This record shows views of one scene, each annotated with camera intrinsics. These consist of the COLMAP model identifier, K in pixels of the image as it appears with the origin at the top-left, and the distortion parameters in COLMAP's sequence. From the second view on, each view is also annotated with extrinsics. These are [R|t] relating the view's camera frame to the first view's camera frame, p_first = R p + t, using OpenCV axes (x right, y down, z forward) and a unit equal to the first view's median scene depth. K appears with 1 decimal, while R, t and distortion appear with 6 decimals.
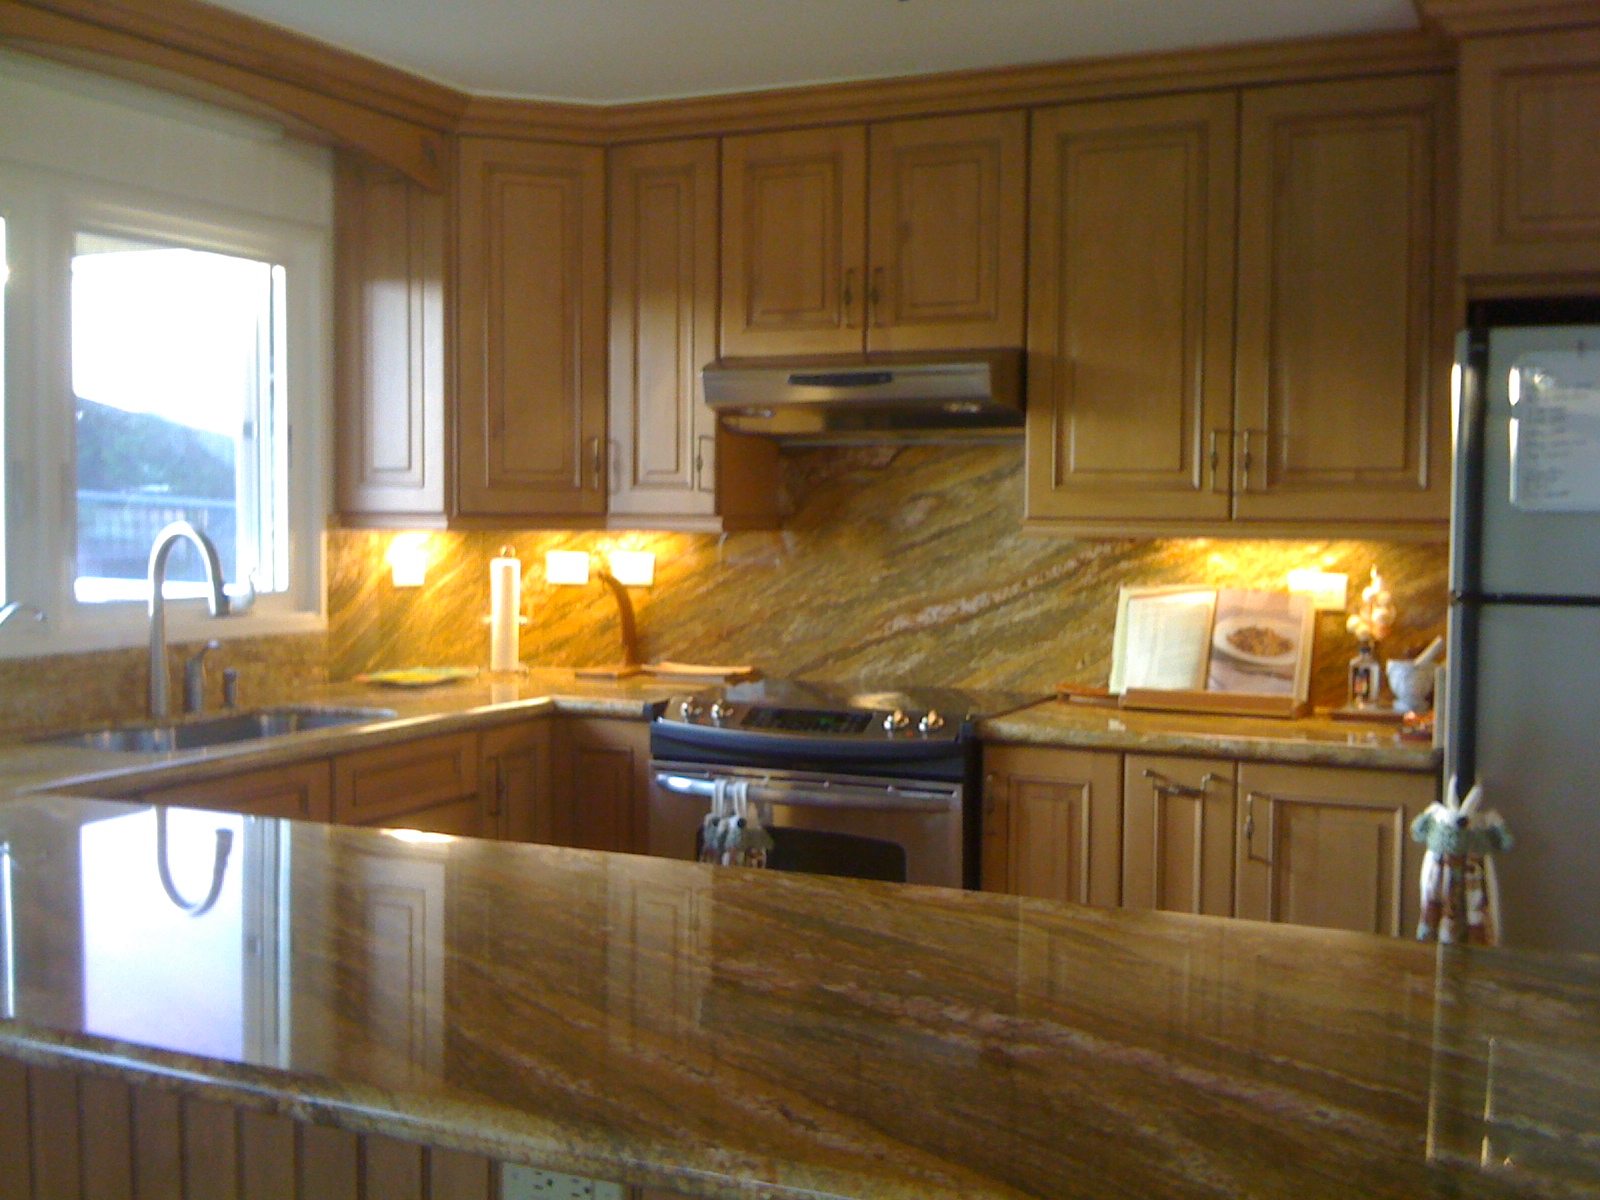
lens RADIAL K [[1788.9, 0, 798.2], [0, 1788.9, 627.1], [0, 0, 1]] dist [0.127788, -0.563175]
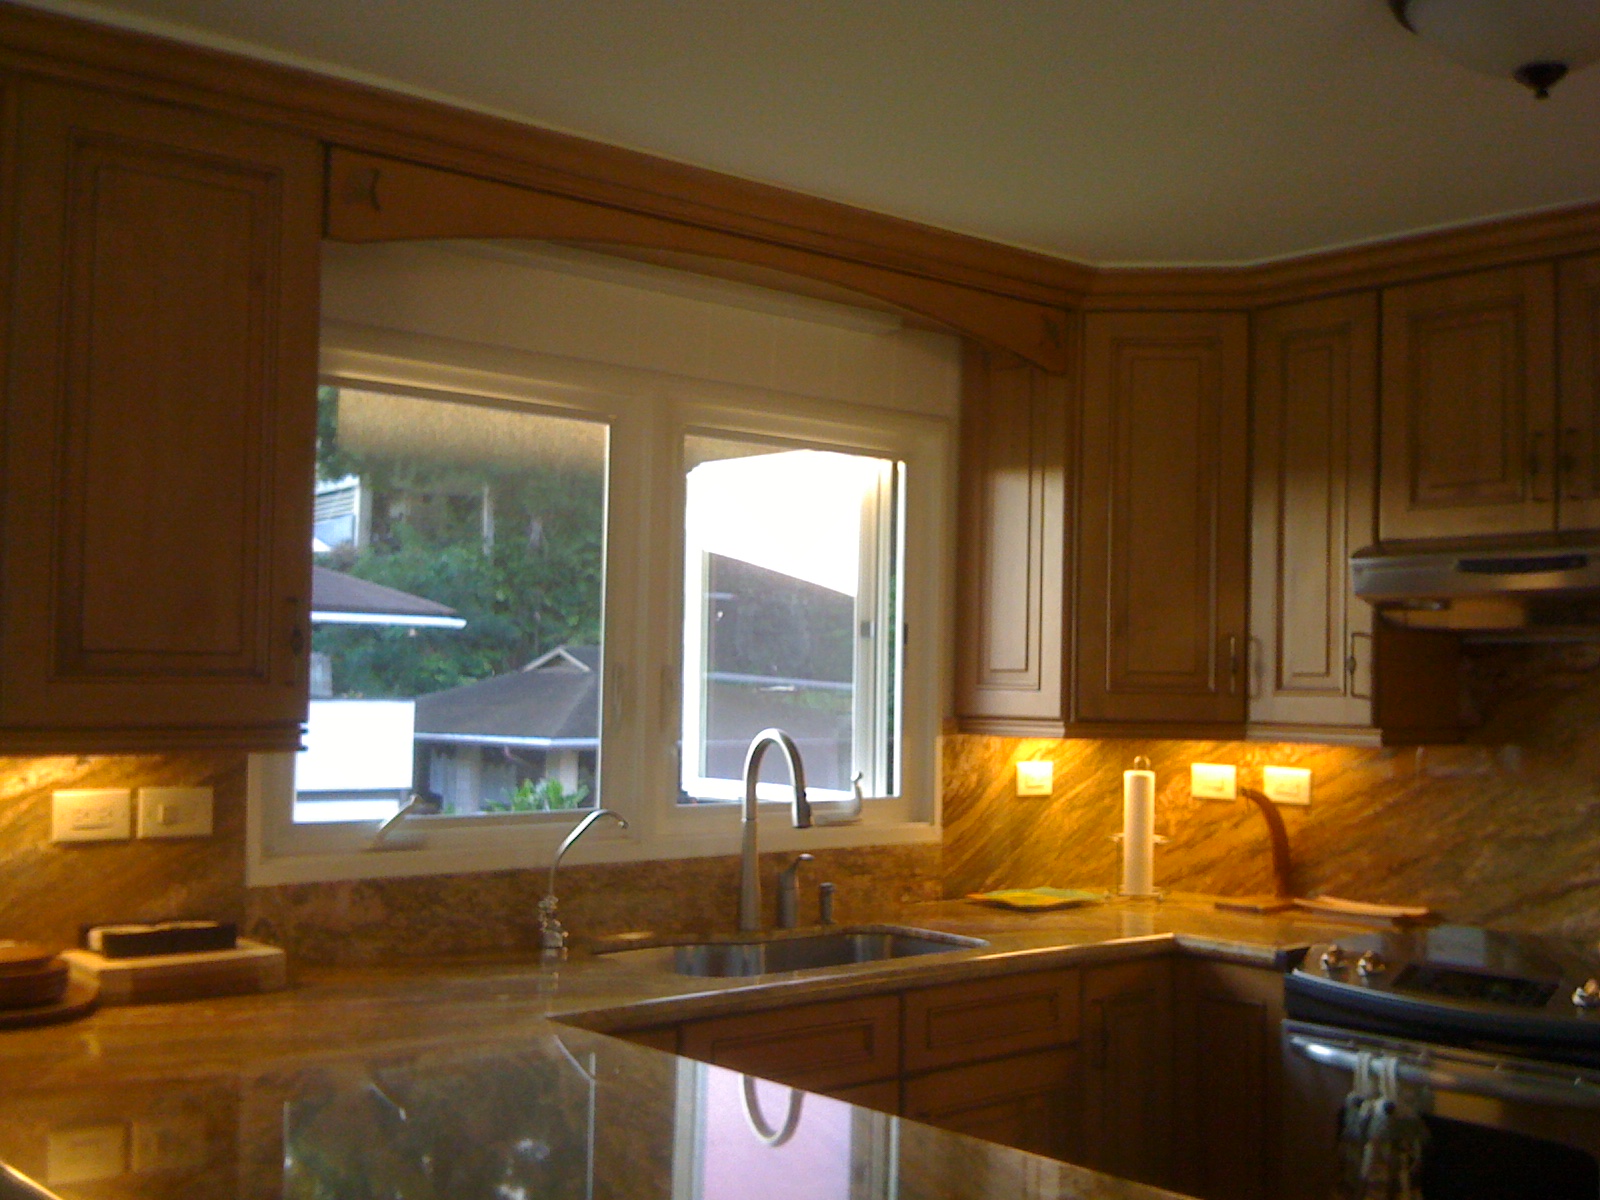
lens RADIAL K [[1788.9, 0, 798.2], [0, 1788.9, 627.1], [0, 0, 1]] dist [0.127788, -0.563175]
pose [[0.913425, -0.005968, -0.406962, 0.051455], [-0.036376, 0.994694, -0.096231, -0.017688], [0.405377, 0.102704, 0.908362, 0.117058]]
